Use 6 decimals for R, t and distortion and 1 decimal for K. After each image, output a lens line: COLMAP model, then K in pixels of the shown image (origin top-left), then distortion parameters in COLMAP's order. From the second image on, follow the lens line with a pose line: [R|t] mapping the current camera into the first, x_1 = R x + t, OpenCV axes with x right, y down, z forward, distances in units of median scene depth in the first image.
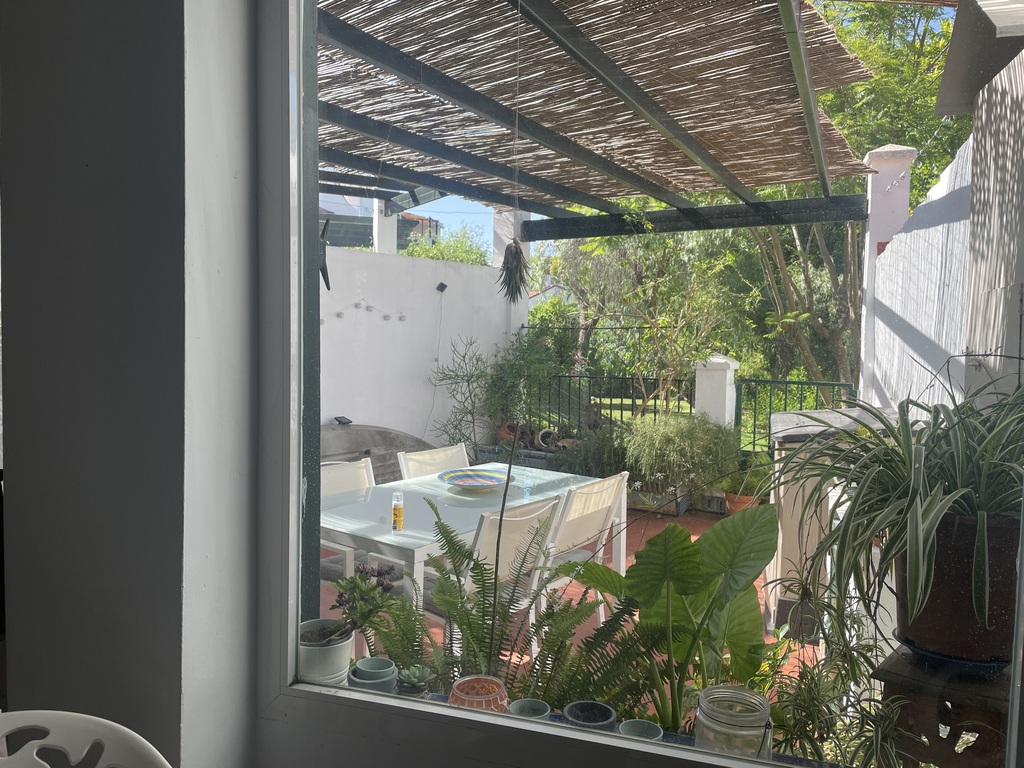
lens RADIAL K [[792.3, 0, 512.0], [0, 792.3, 384.0], [0, 0, 1]] dist [0.102404, -0.148373]
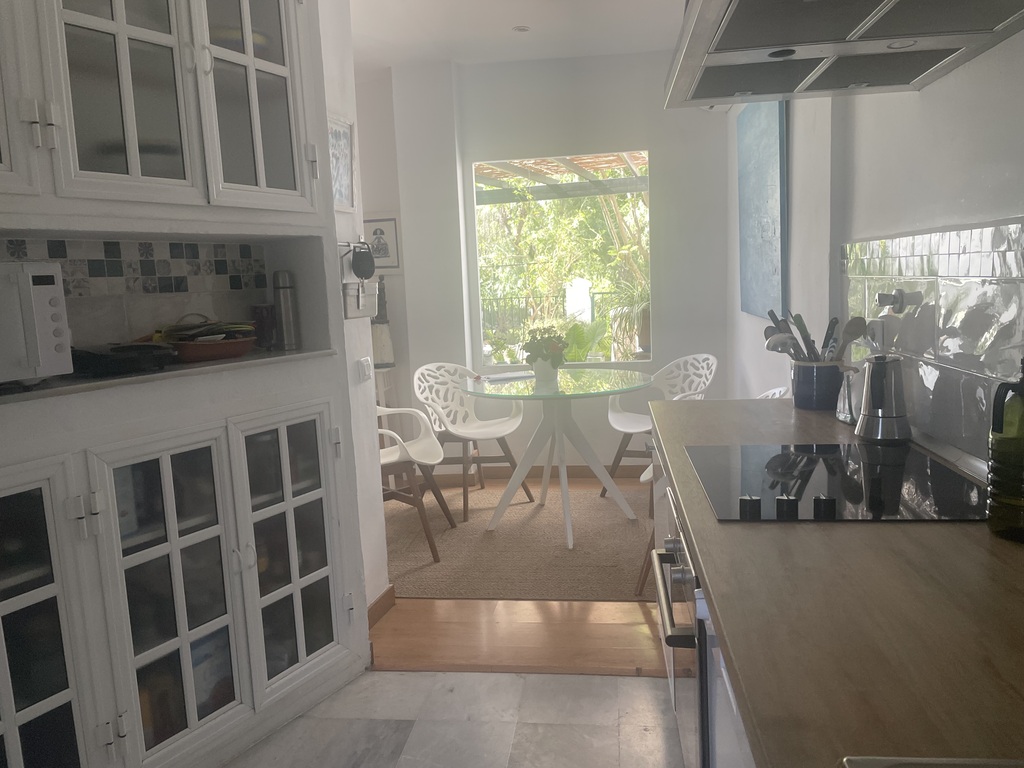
lens RADIAL K [[792.3, 0, 512.0], [0, 792.3, 384.0], [0, 0, 1]] dist [0.102404, -0.148373]
pose [[0.981929, -0.082980, 0.170089, -0.151910], [0.069629, 0.994112, 0.083022, 0.030526], [-0.175977, -0.069679, 0.981925, -0.523406]]
